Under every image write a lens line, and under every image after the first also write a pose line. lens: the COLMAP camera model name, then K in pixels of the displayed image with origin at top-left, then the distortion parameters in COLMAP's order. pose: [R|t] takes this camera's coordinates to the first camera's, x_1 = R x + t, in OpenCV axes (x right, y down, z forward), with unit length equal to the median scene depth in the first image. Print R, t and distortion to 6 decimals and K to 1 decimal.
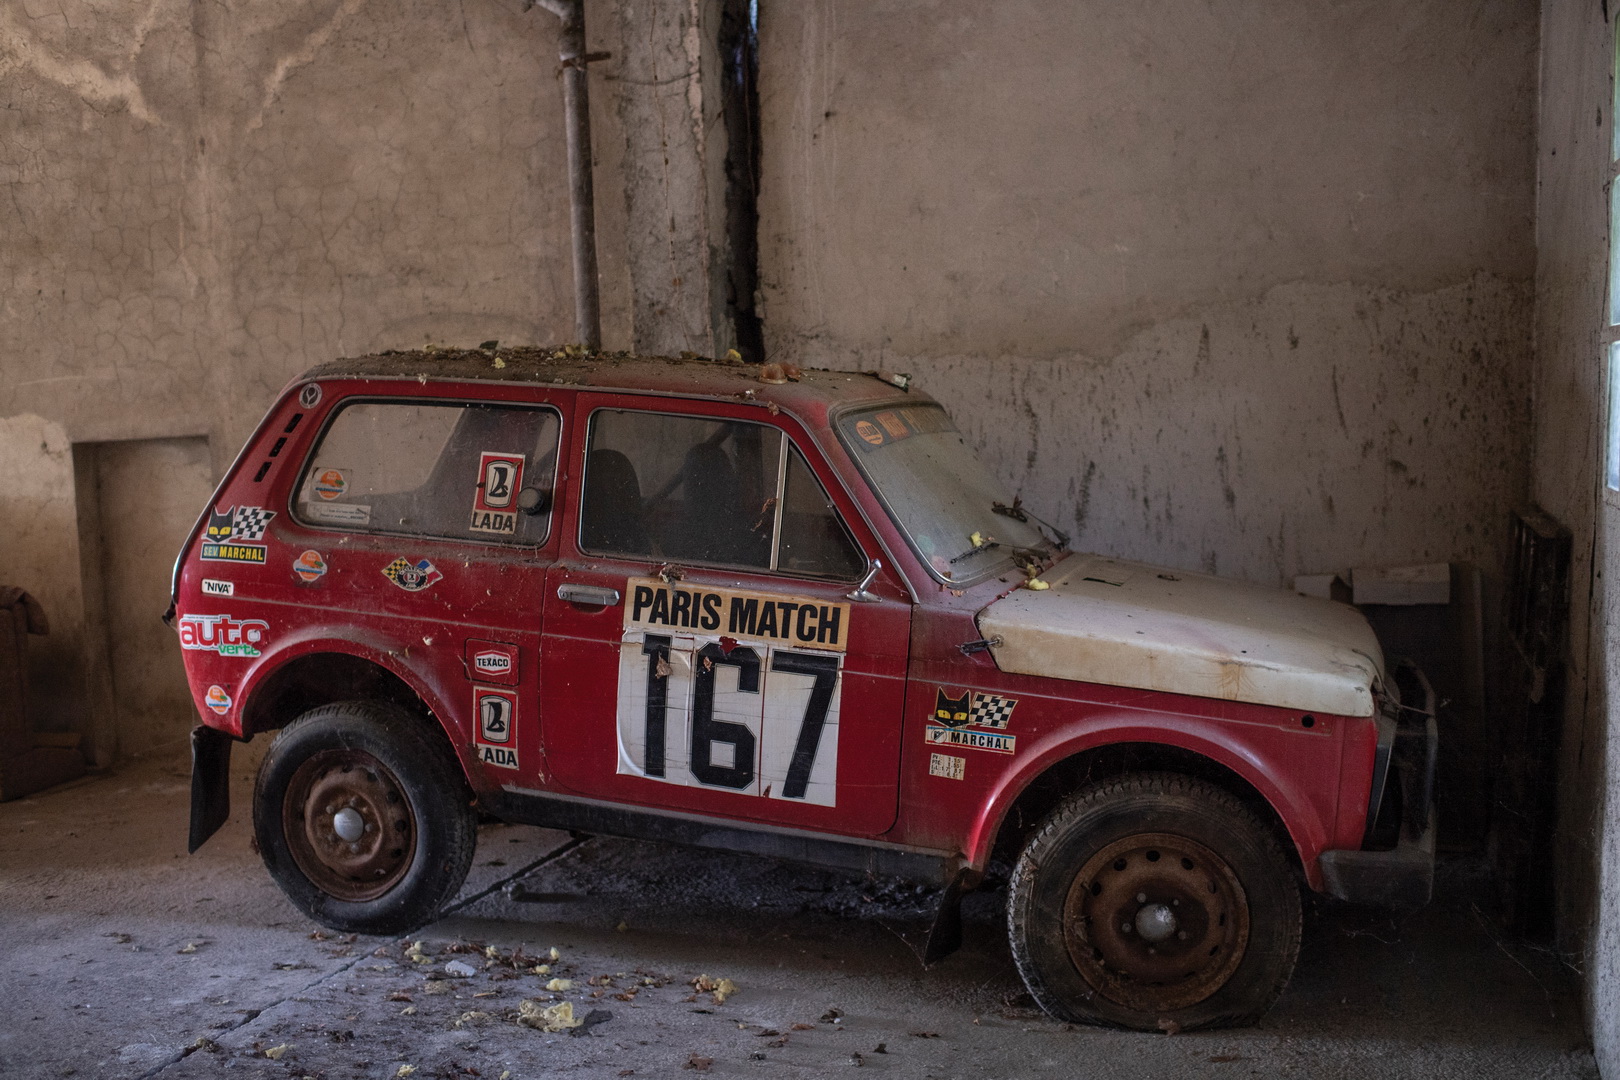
lens RADIAL K [[1612.9, 0, 805.2], [0, 1612.9, 538.0], [0, 0, 1]] dist [-0.073193, 0.000000]
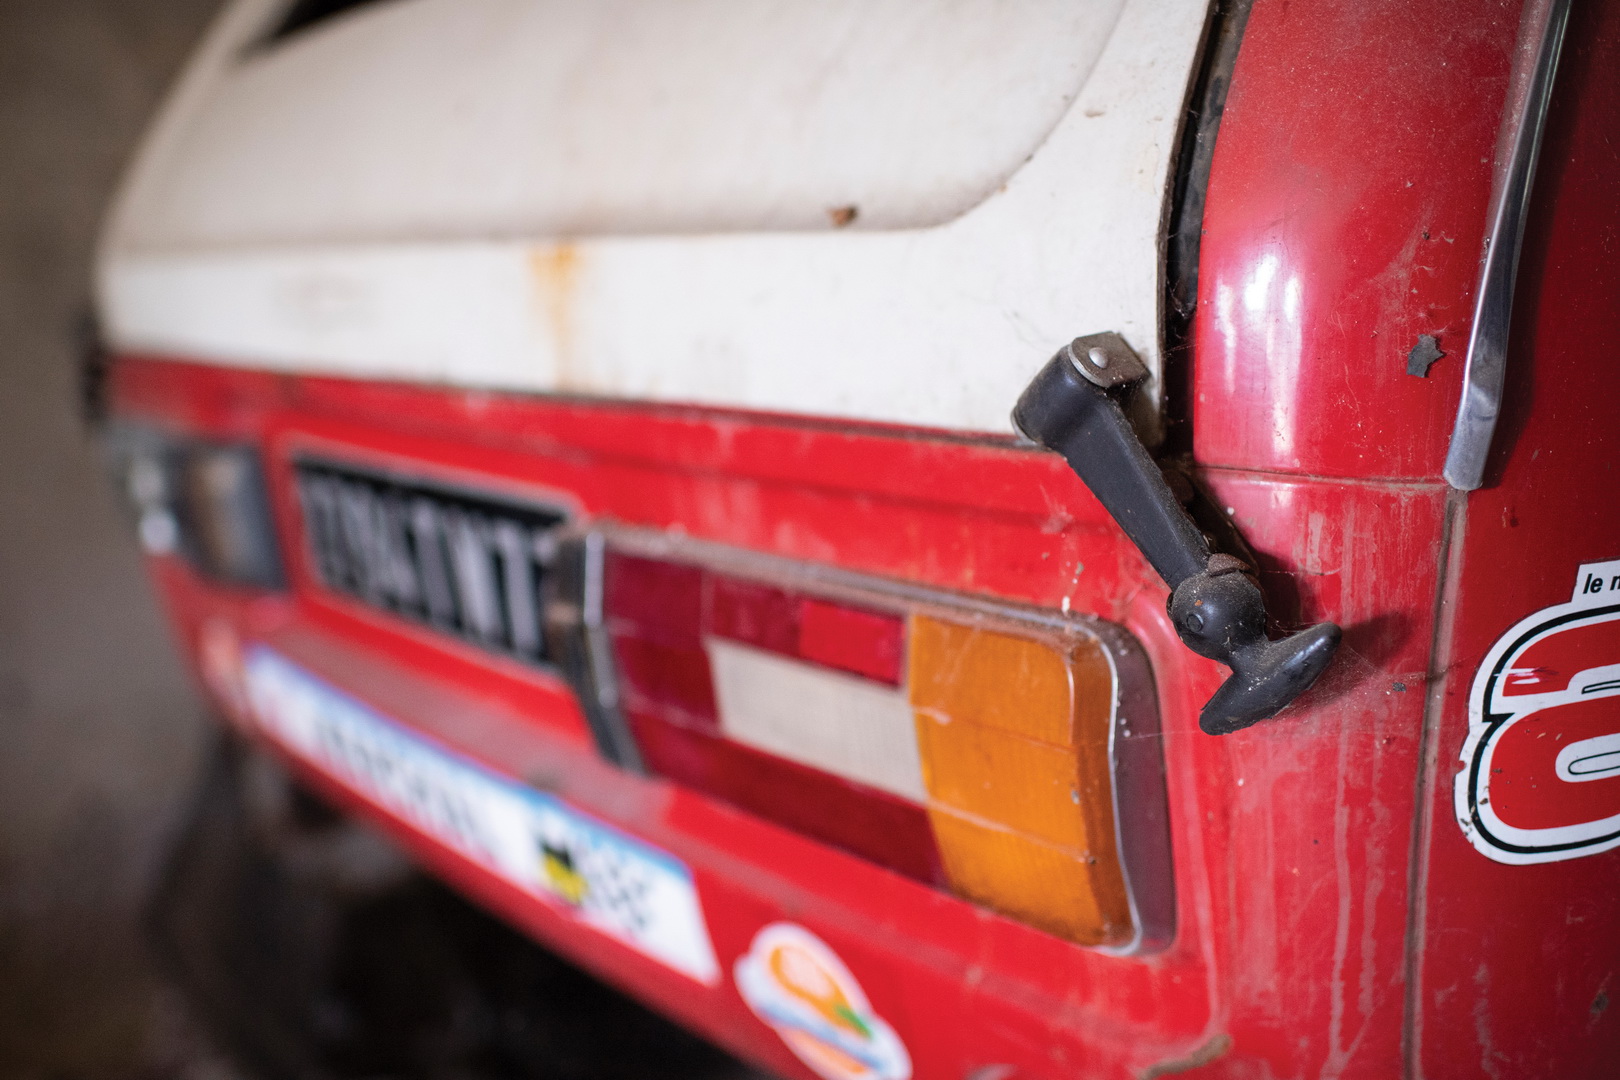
lens RADIAL K [[1612.9, 0, 811.4], [0, 1612.9, 538.1], [0, 0, 1]] dist [-0.073193, 0.000000]
pose [[0.559069, -0.141368, 0.816981, -0.539813], [0.086554, 0.989924, 0.112064, 0.030979], [-0.824591, 0.008061, 0.565672, 1.041760]]
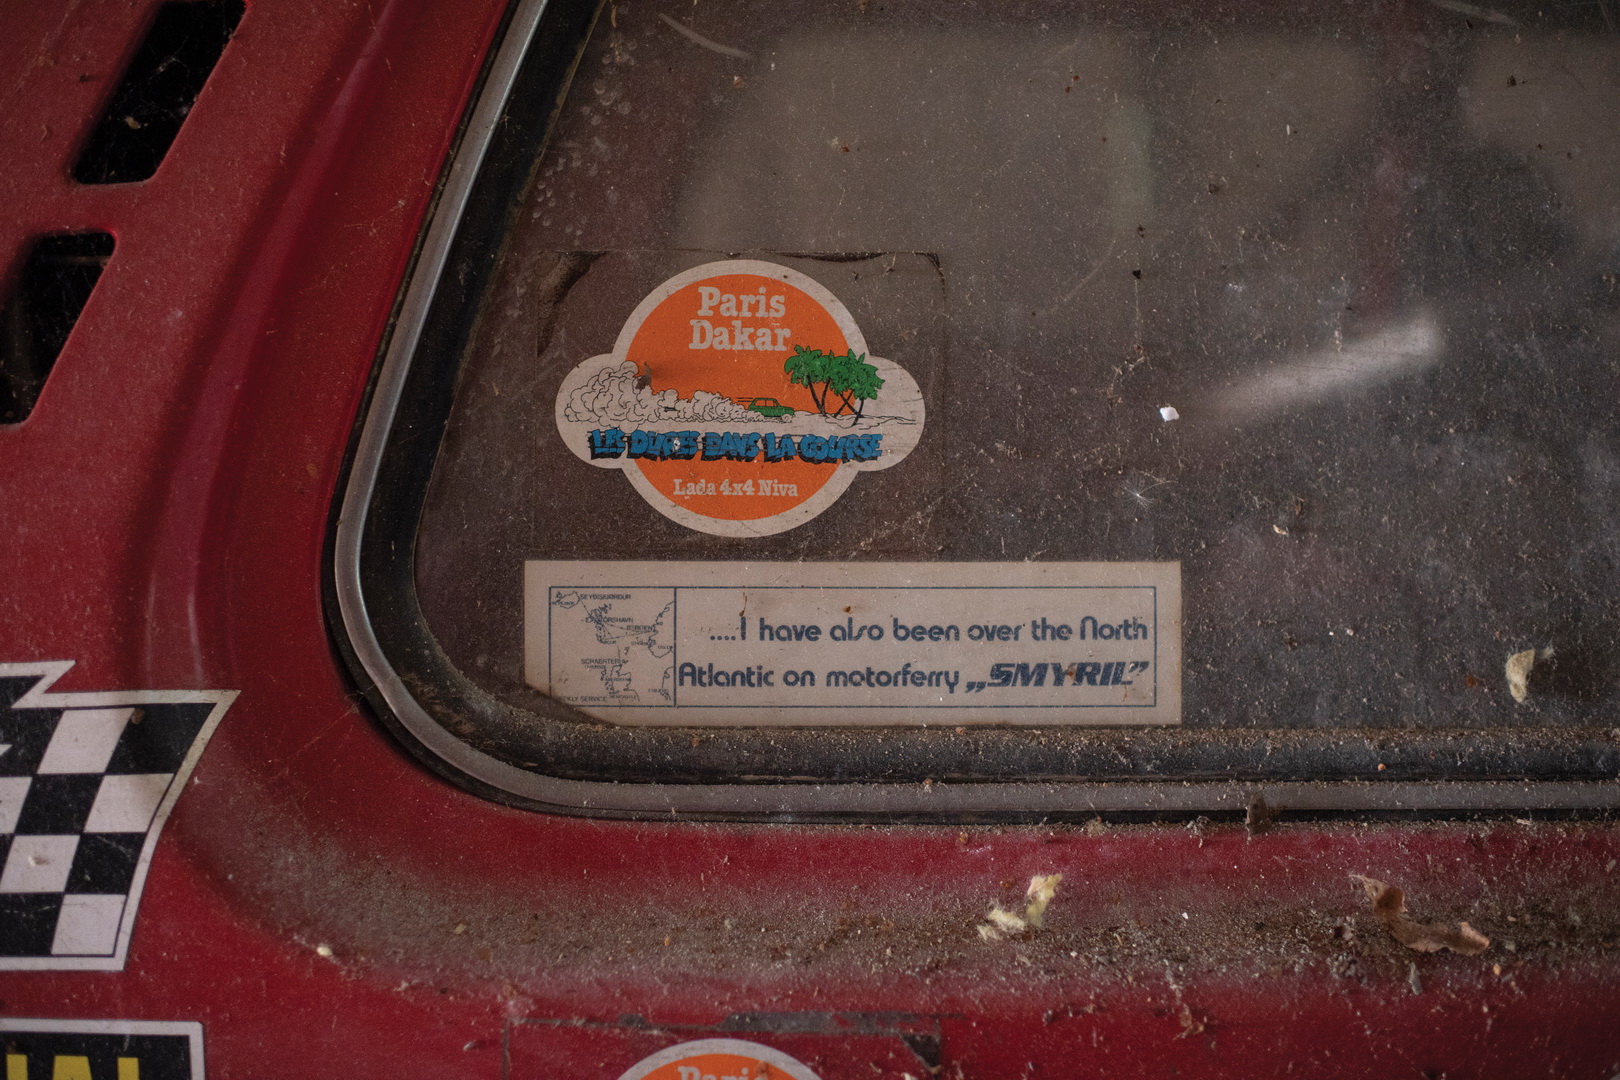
lens RADIAL K [[1612.9, 0, 808.9], [0, 1612.9, 541.2], [0, 0, 1]] dist [-0.073193, 0.000000]
pose [[0.944158, -0.109614, 0.310727, -0.337064], [0.069798, 0.988177, 0.136512, -0.039410], [-0.322016, -0.107200, 0.940645, 0.917164]]
